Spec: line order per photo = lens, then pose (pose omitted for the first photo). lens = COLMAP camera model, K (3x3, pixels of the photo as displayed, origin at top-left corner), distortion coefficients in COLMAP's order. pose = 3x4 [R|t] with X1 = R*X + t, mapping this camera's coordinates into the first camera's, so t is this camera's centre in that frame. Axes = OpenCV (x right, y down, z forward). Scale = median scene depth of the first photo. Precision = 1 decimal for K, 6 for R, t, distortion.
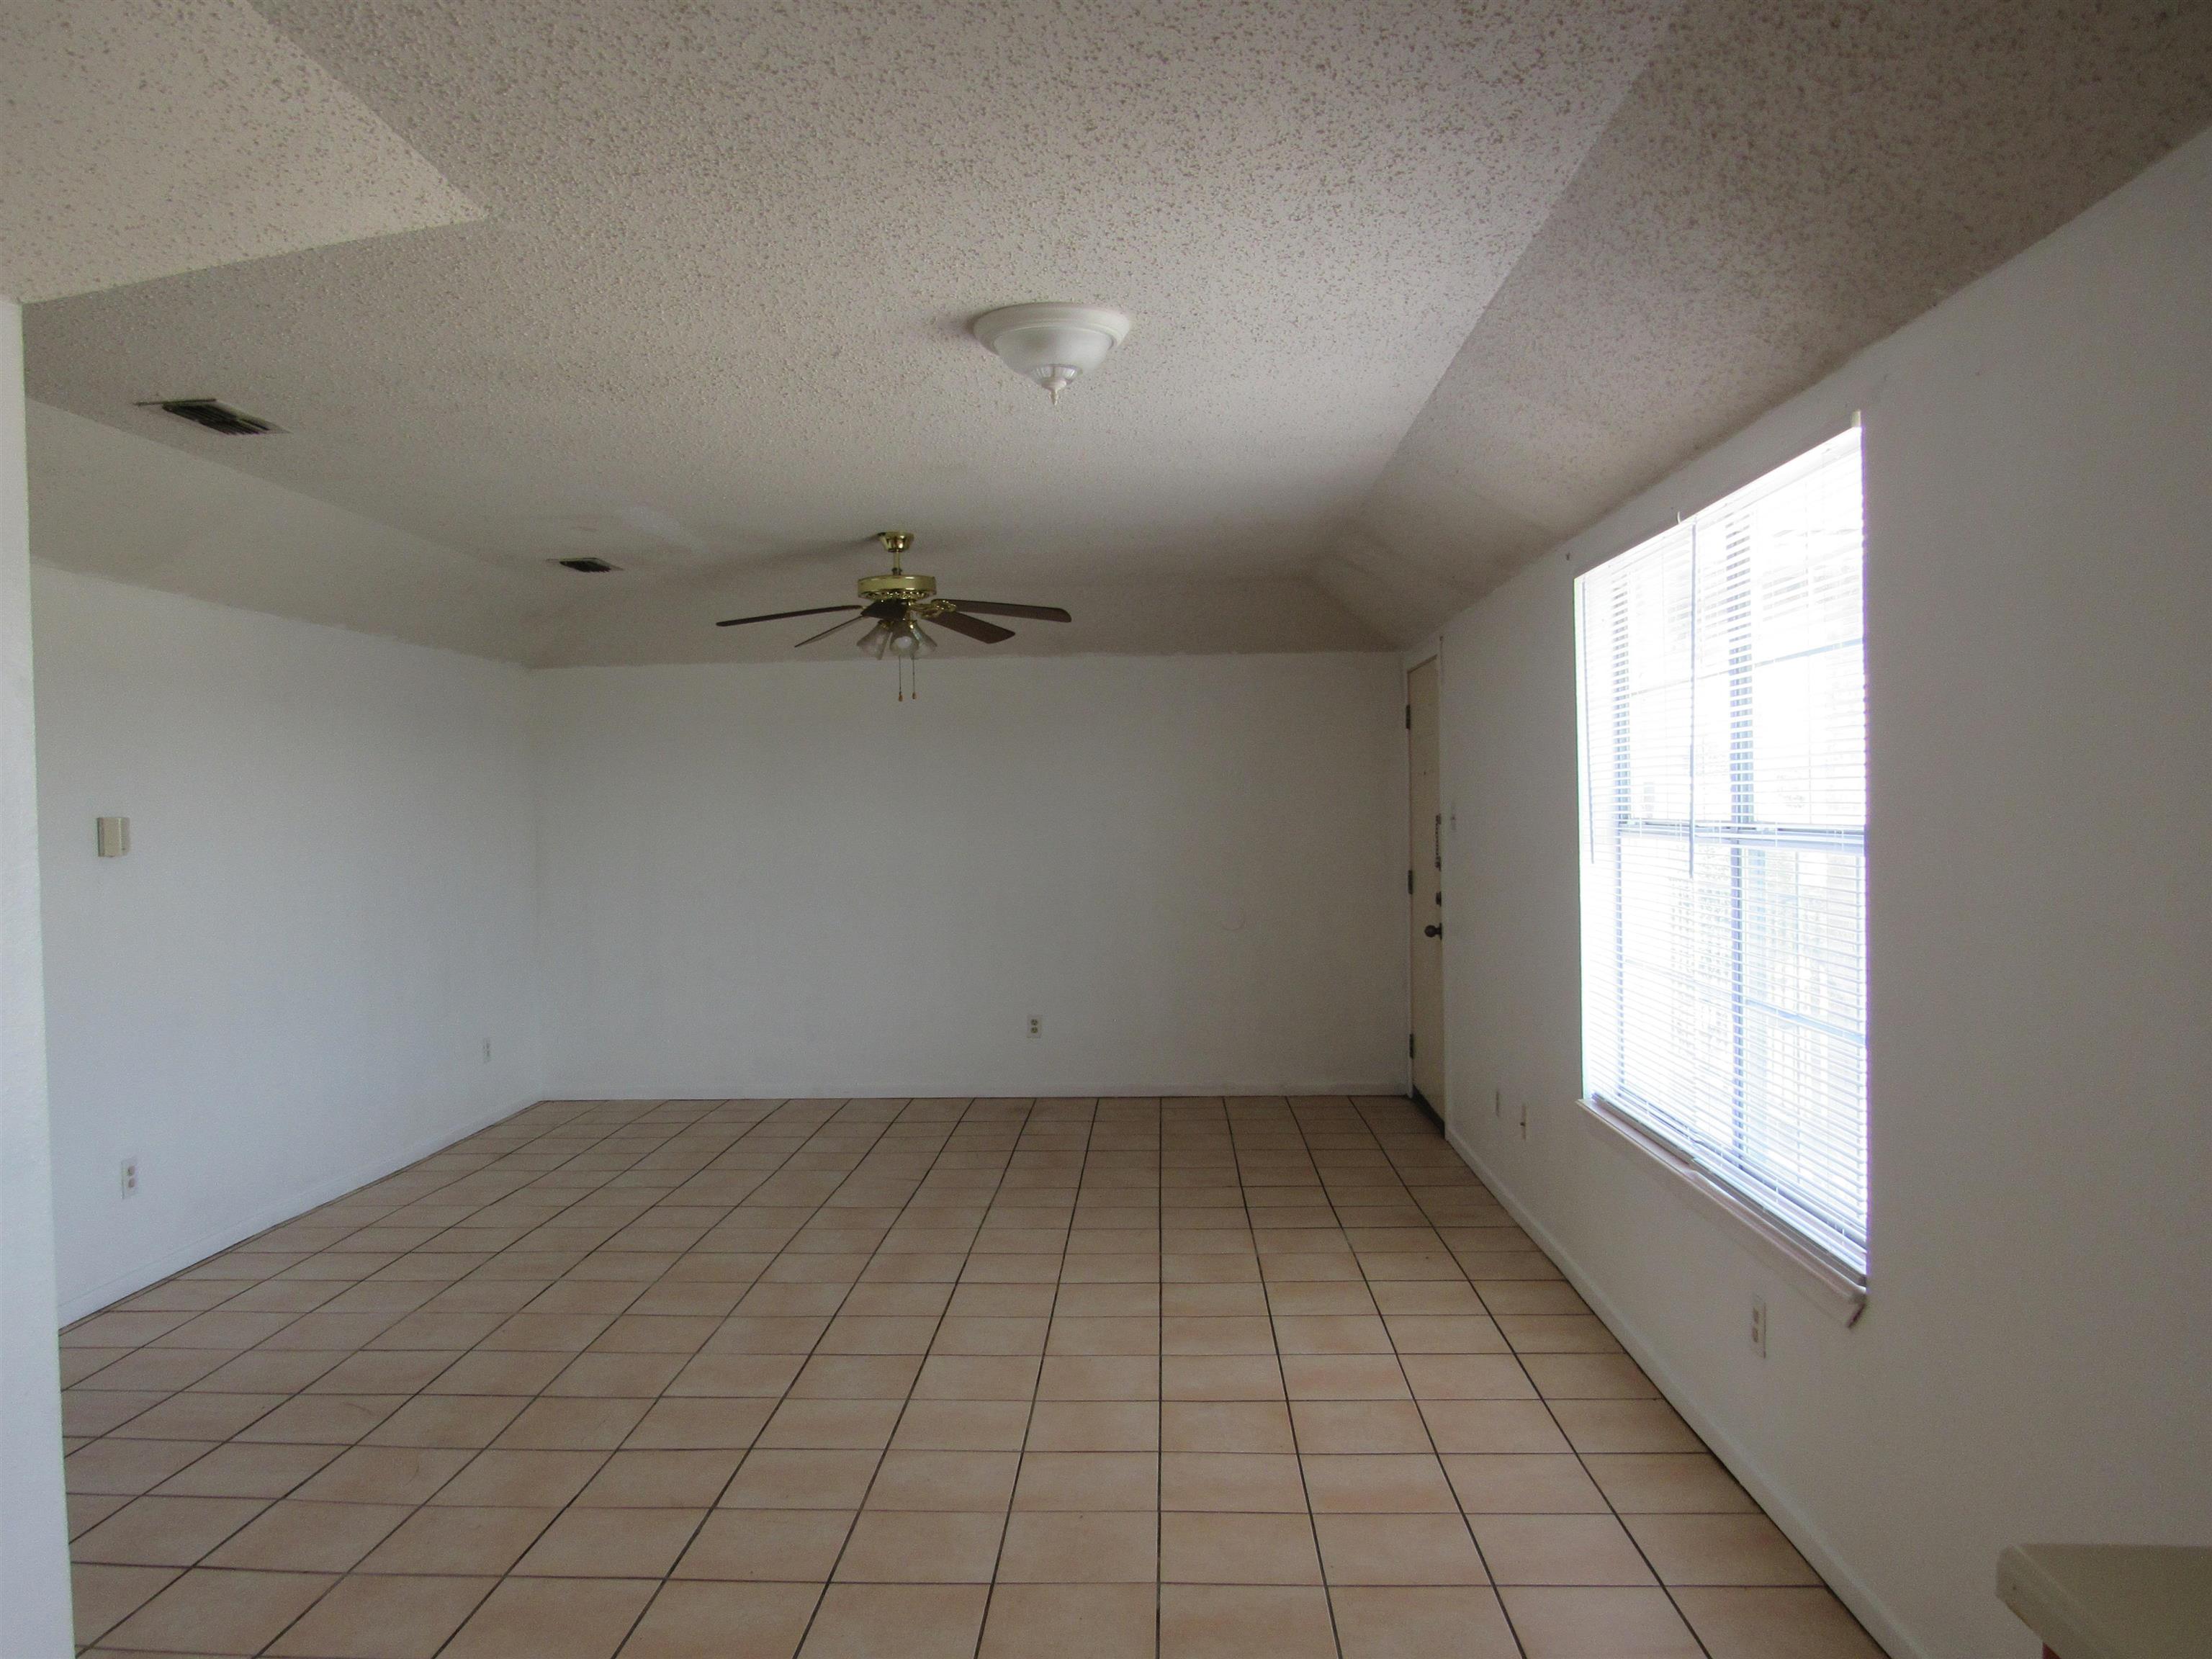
lens RADIAL K [[1636.8, 0, 1106.0], [0, 1636.8, 829.5], [0, 0, 1]] dist [-0.006387, -0.002631]
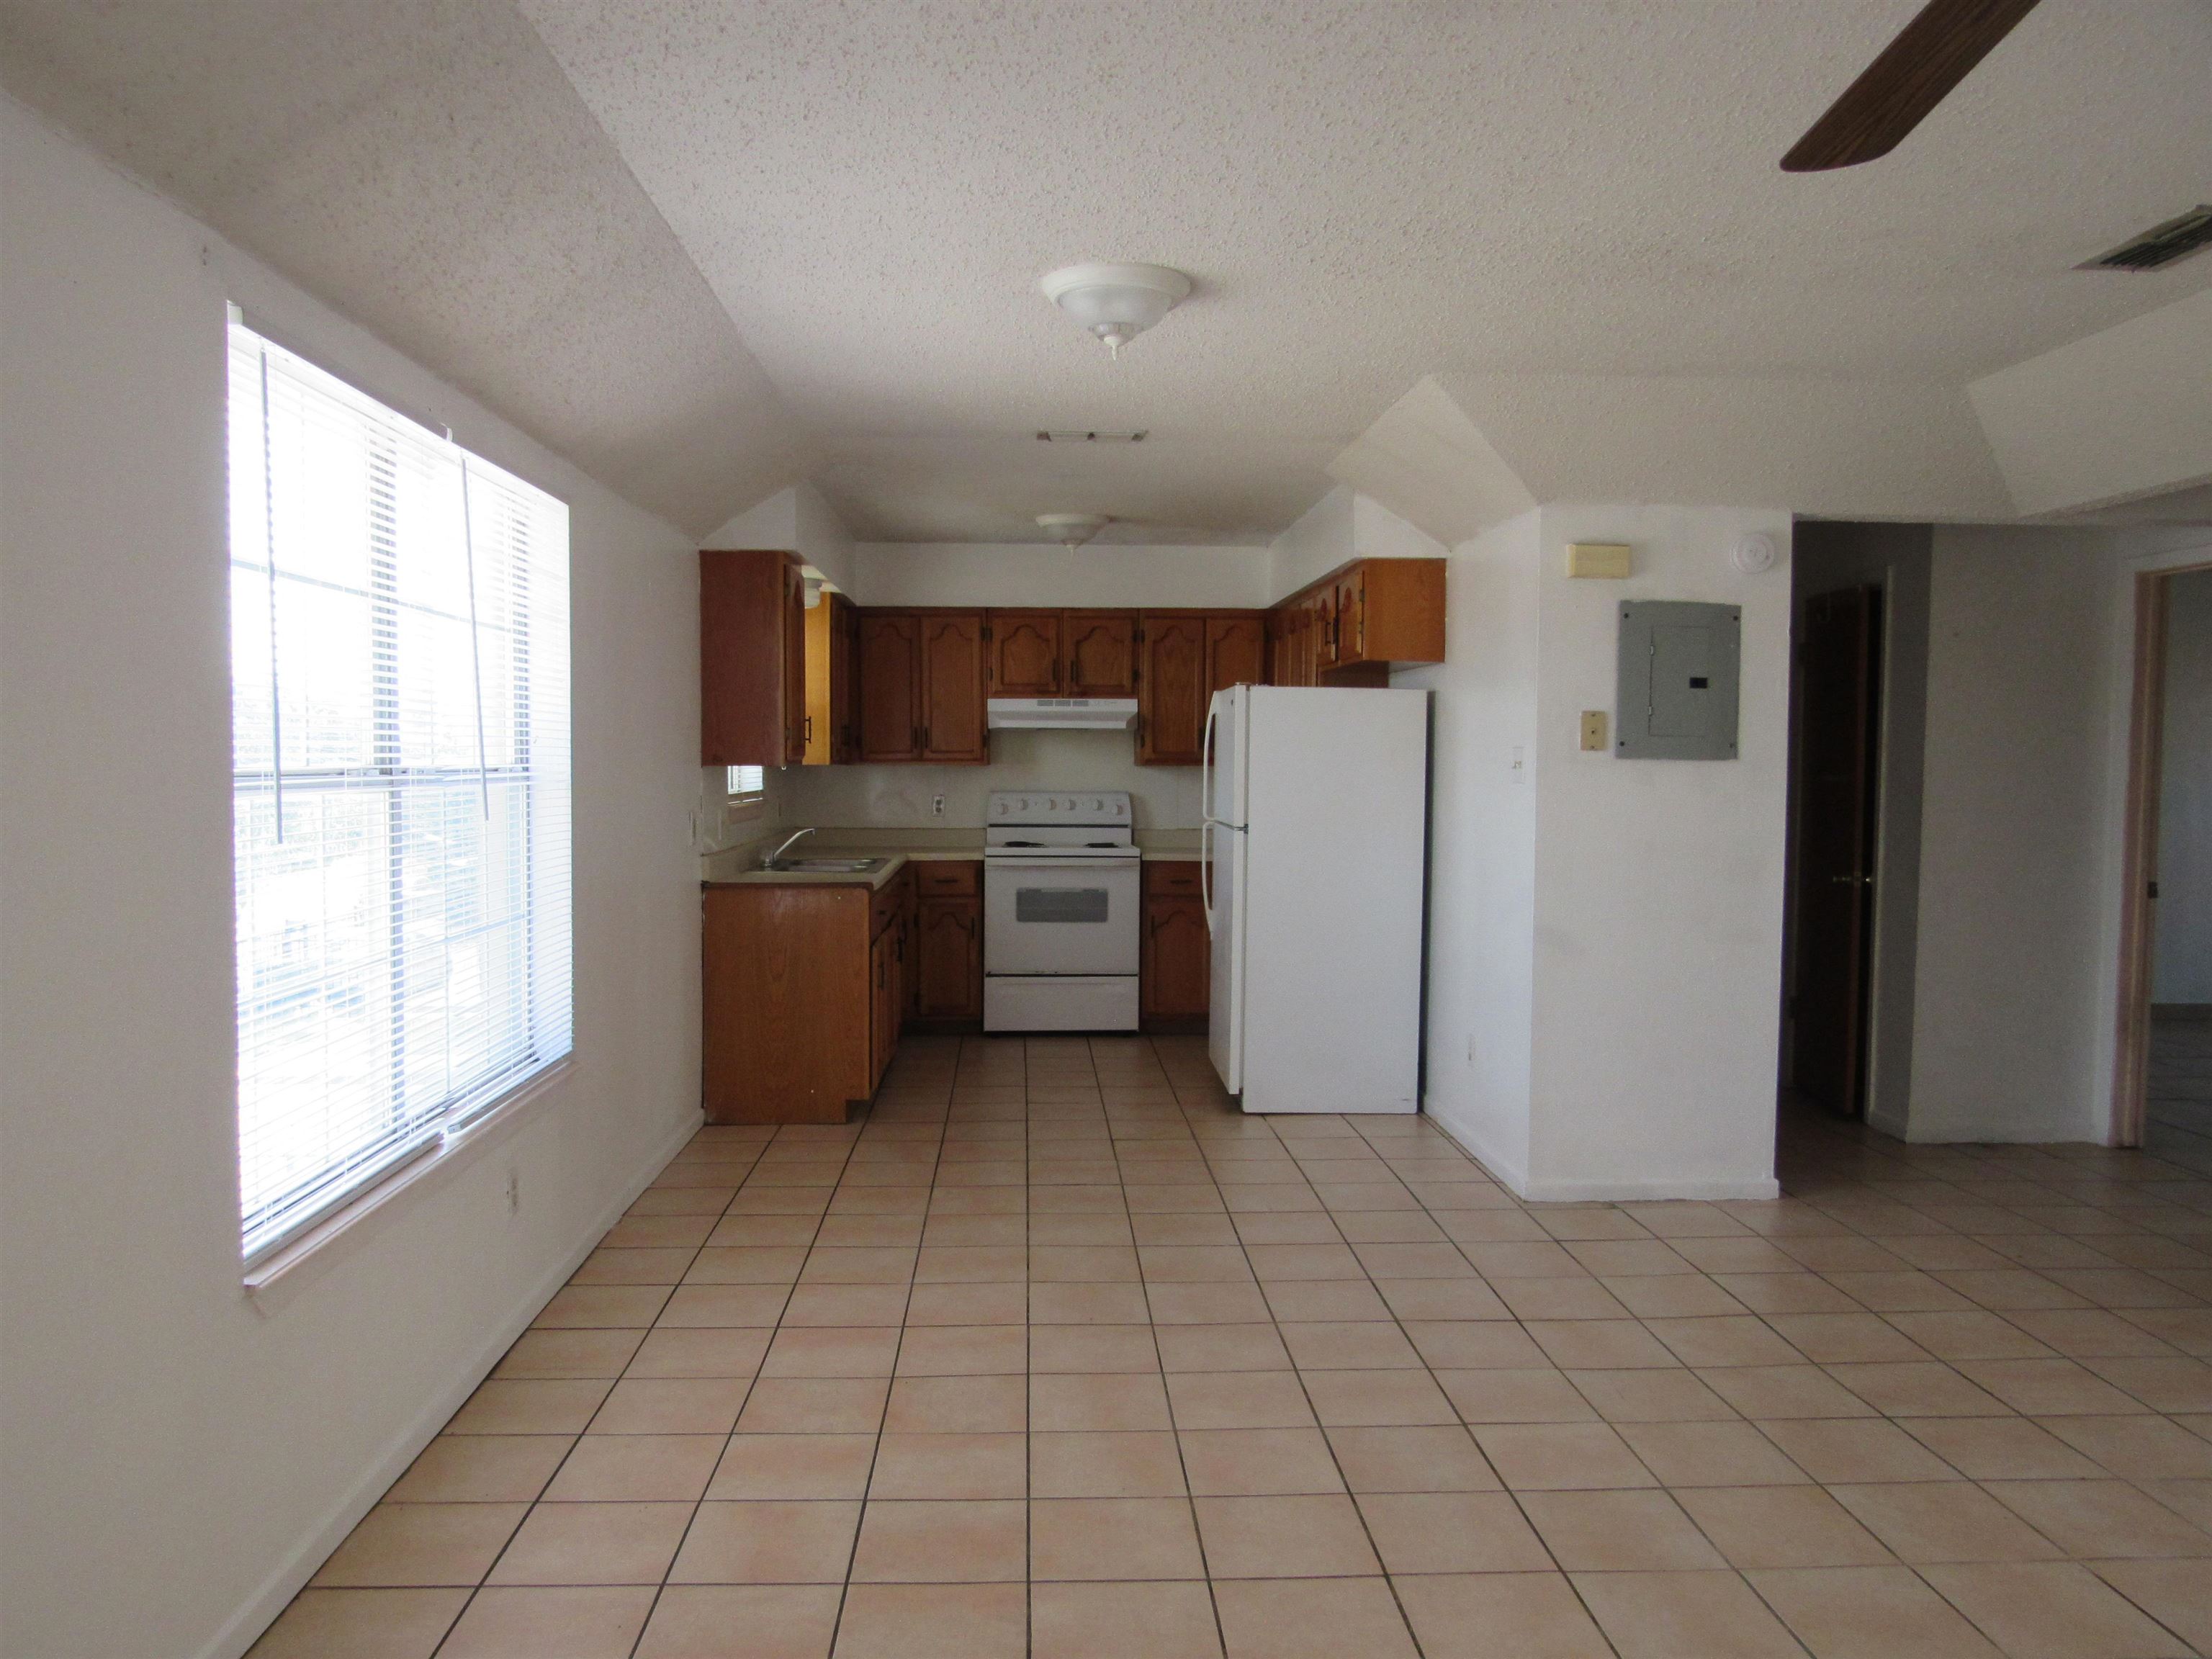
lens RADIAL K [[1714.7, 0, 1106.0], [0, 1714.7, 829.5], [0, 0, 1]] dist [0.057952, 0.000441]
pose [[-0.996590, 0.012392, -0.081571, 0.061944], [0.007233, 0.997973, 0.063228, -0.026448], [0.082189, 0.062422, -0.994660, 1.878440]]
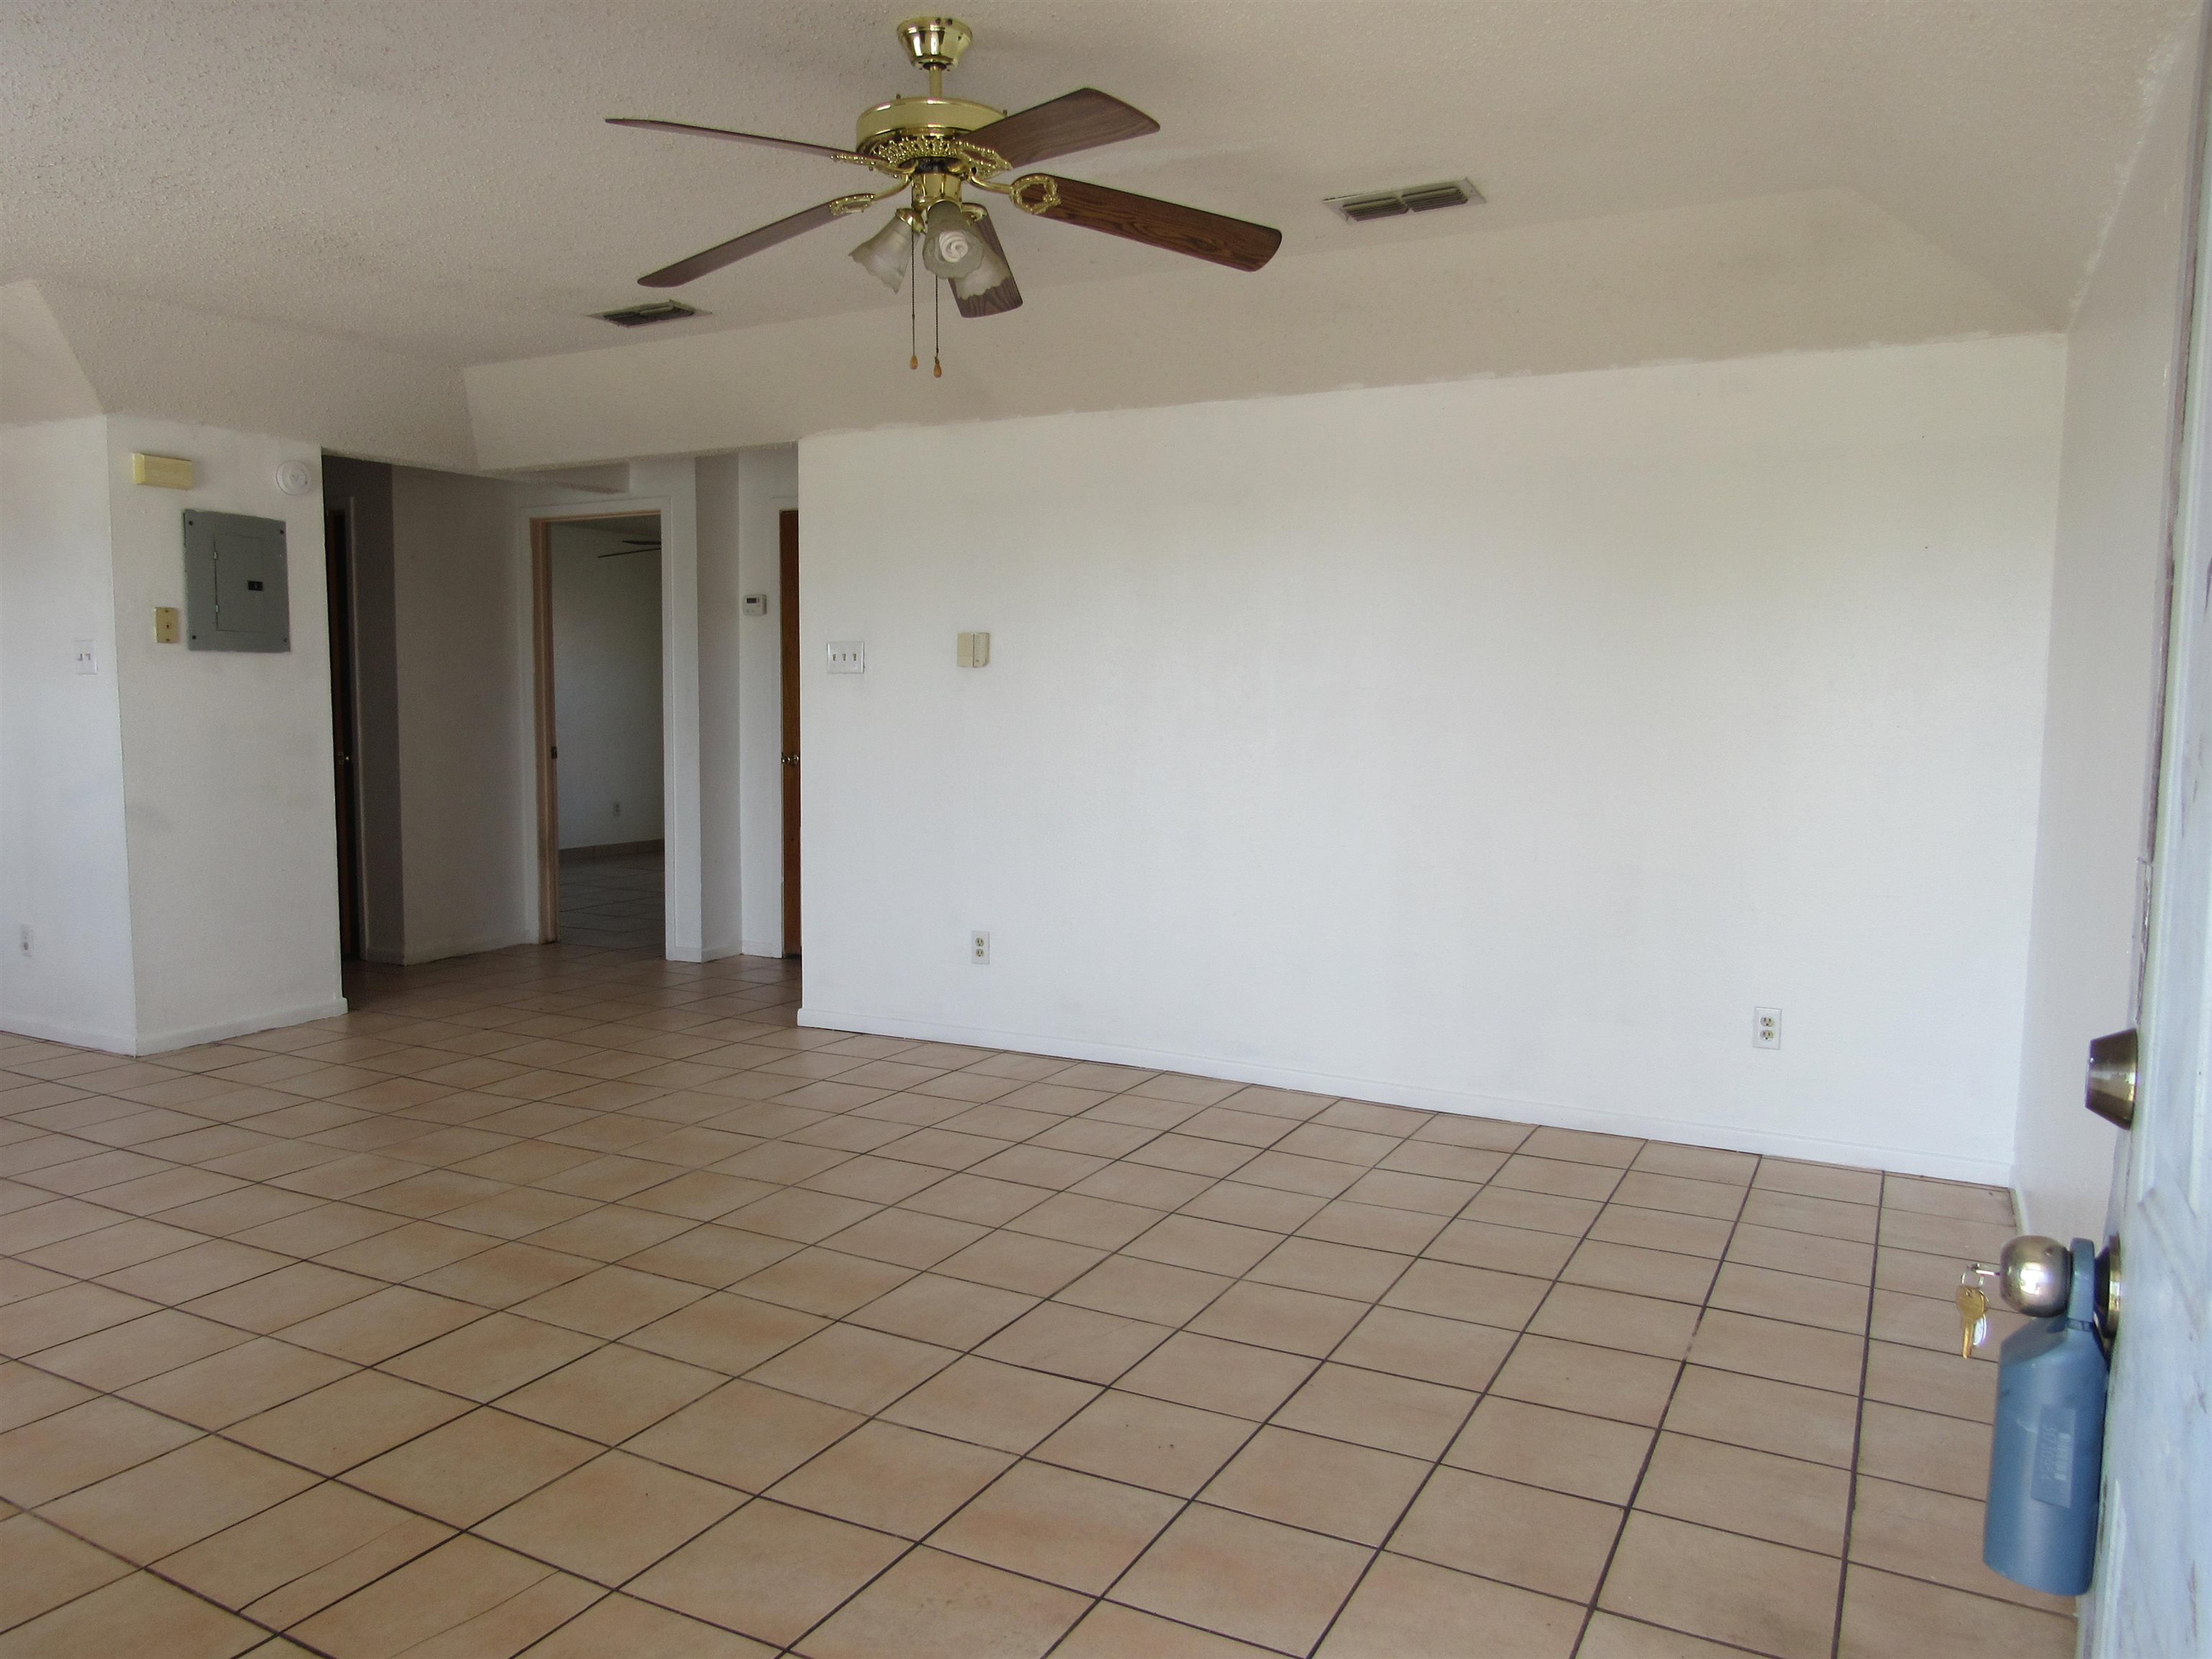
lens RADIAL K [[1735.7, 0, 1106.0], [0, 1735.7, 829.5], [0, 0, 1]] dist [0.056237, 0.003416]
pose [[-0.491218, 0.095573, -0.865777, 0.499419], [0.004596, 0.994233, 0.107146, -0.000620], [0.871024, 0.048653, -0.488825, 2.030417]]
